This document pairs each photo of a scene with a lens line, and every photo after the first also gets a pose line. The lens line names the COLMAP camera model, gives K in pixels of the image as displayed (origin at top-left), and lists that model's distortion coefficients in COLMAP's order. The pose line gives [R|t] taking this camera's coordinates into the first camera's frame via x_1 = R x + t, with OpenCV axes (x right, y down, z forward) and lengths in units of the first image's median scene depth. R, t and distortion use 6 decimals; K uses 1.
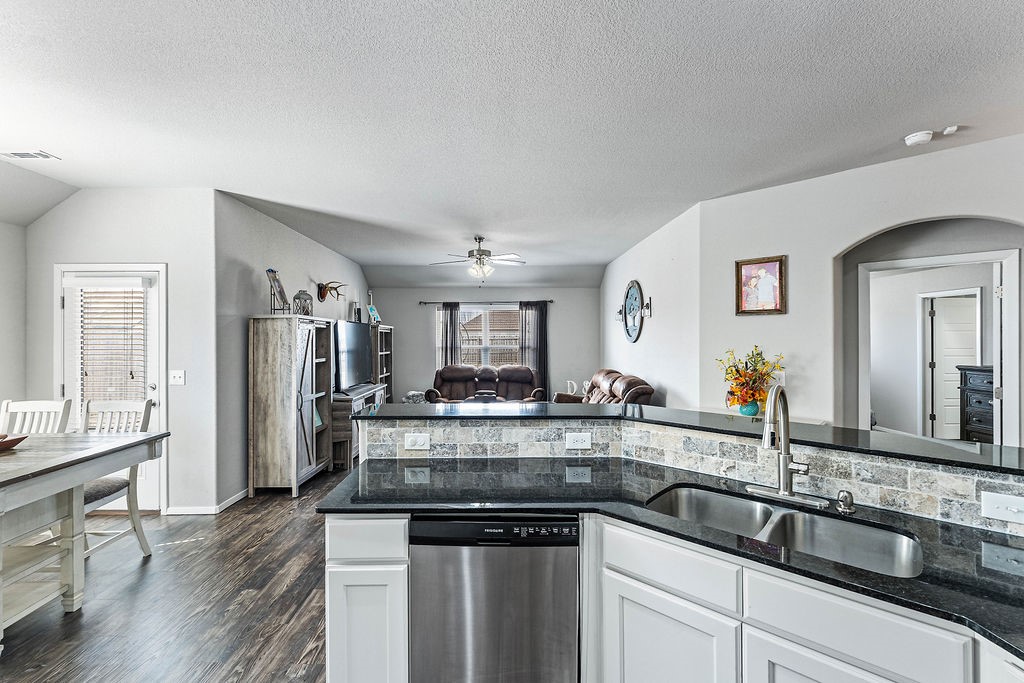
lens RADIAL K [[442.8, 0, 508.5], [0, 442.8, 338.7], [0, 0, 1]] dist [-0.000643, -0.000322]
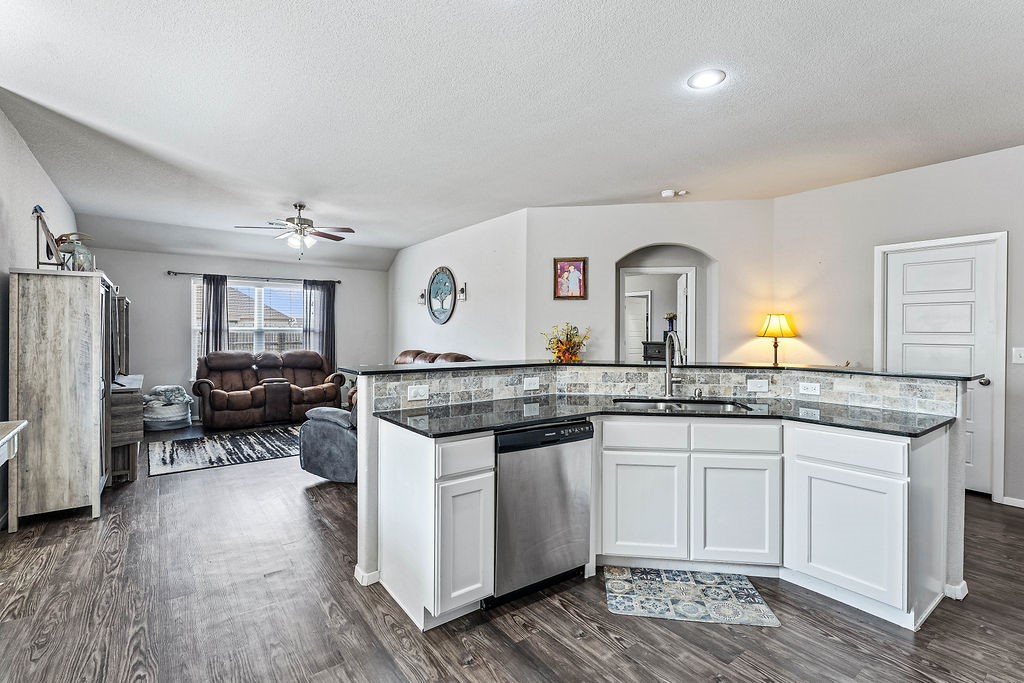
lens RADIAL K [[472.8, 0, 508.5], [0, 472.8, 333.0], [0, 0, 1]] dist [0.000183, -0.000076]
pose [[0.812128, 0.004079, 0.583465, -0.383535], [-0.005108, 0.999987, 0.000119, 0.043469], [-0.583457, -0.003076, 0.812138, -0.051098]]
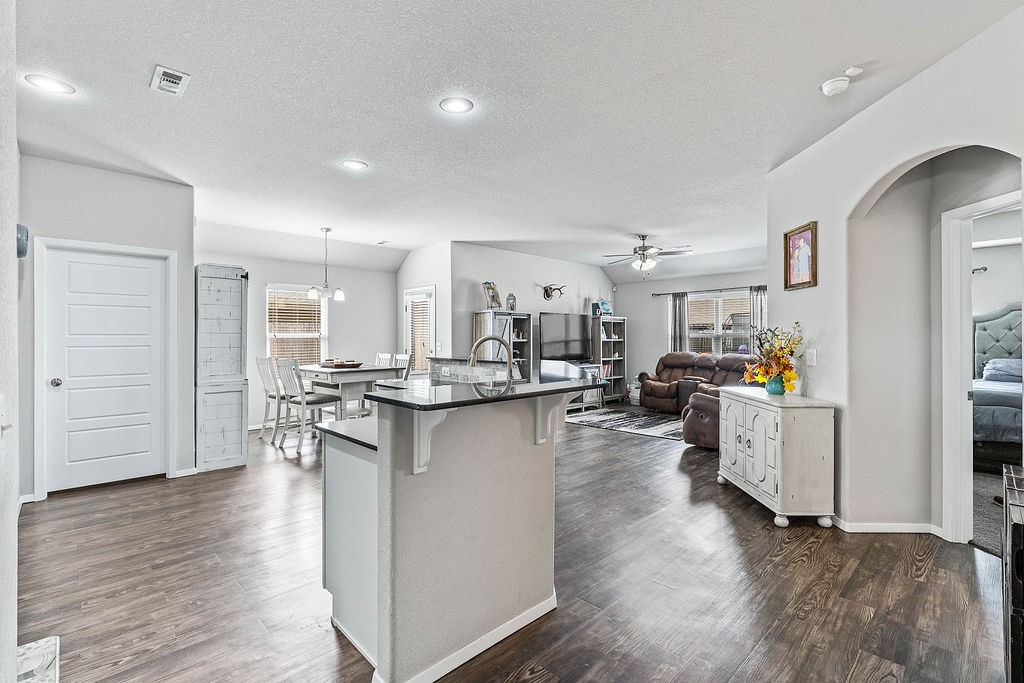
lens RADIAL K [[470.7, 0, 509.4], [0, 470.7, 335.4], [0, 0, 1]] dist [-0.001615, -0.000222]
pose [[0.680218, -0.002304, -0.733007, 0.798714], [0.000507, 0.999996, -0.002672, 0.042737], [0.733010, 0.001446, 0.680216, -0.104416]]
